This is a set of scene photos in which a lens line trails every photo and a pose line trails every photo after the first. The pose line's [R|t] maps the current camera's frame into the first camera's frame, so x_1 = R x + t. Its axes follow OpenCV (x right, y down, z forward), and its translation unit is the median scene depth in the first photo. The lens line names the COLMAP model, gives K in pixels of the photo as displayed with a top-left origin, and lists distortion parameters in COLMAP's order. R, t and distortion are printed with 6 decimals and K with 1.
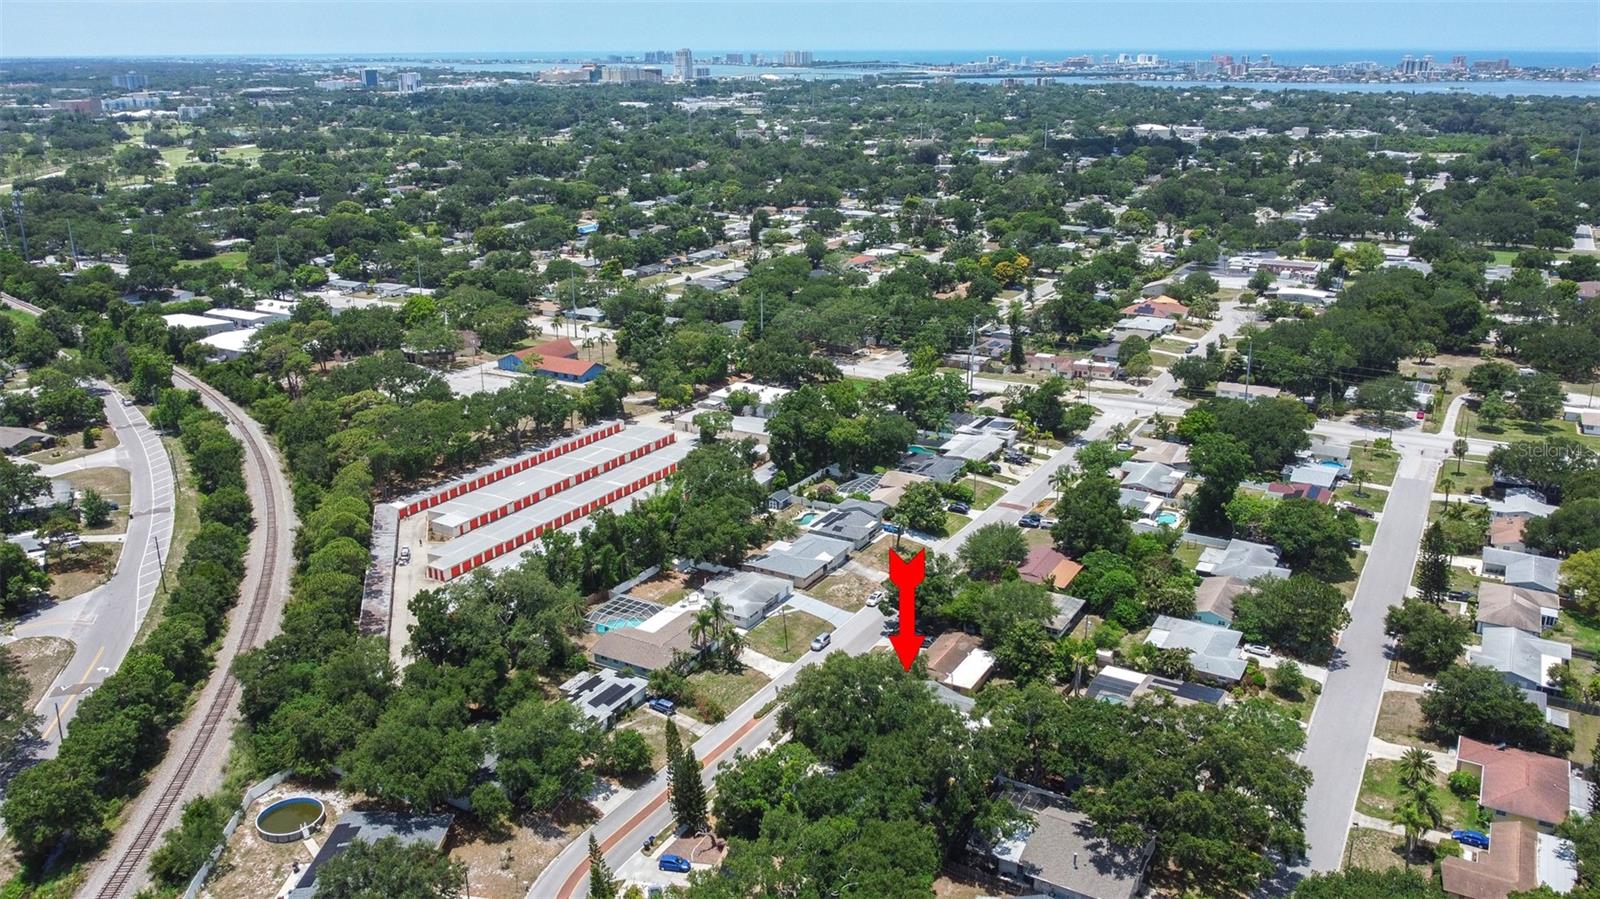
lens RADIAL K [[1215.3, 0, 801.1], [0, 1215.3, 450.2], [0, 0, 1]] dist [-0.002150, -0.002659]
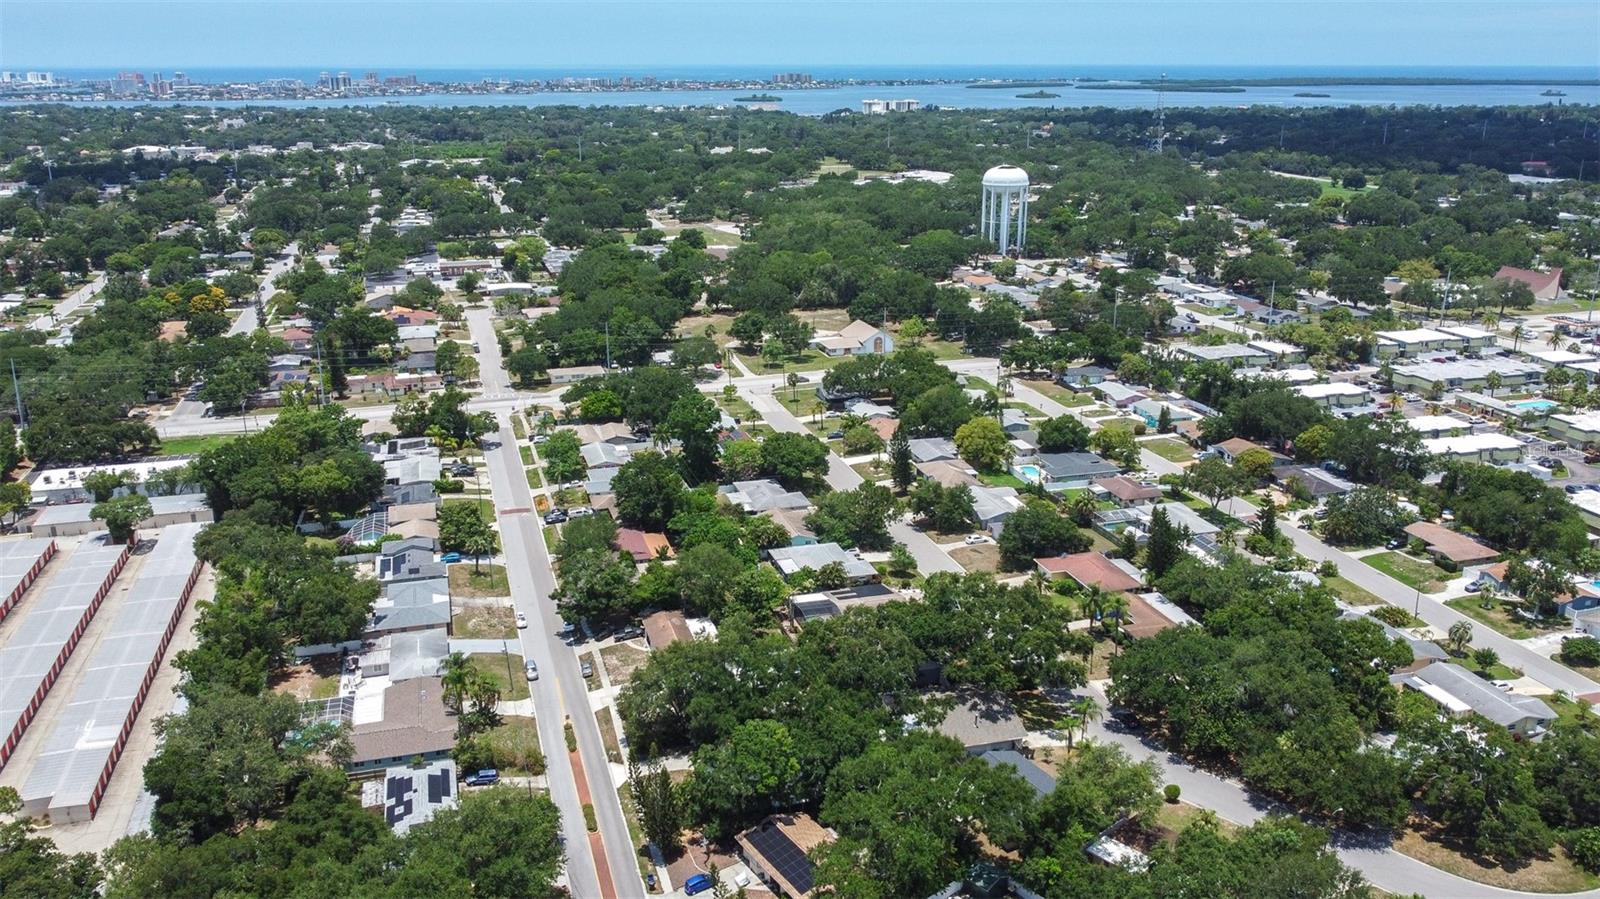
lens RADIAL K [[1215.3, 0, 798.9], [0, 1215.3, 449.0], [0, 0, 1]] dist [-0.002150, -0.002659]
pose [[0.709161, -0.214075, 0.671761, -0.310544], [0.223138, 0.971960, 0.074181, -0.024808], [-0.668805, 0.097289, 0.737045, 0.098895]]
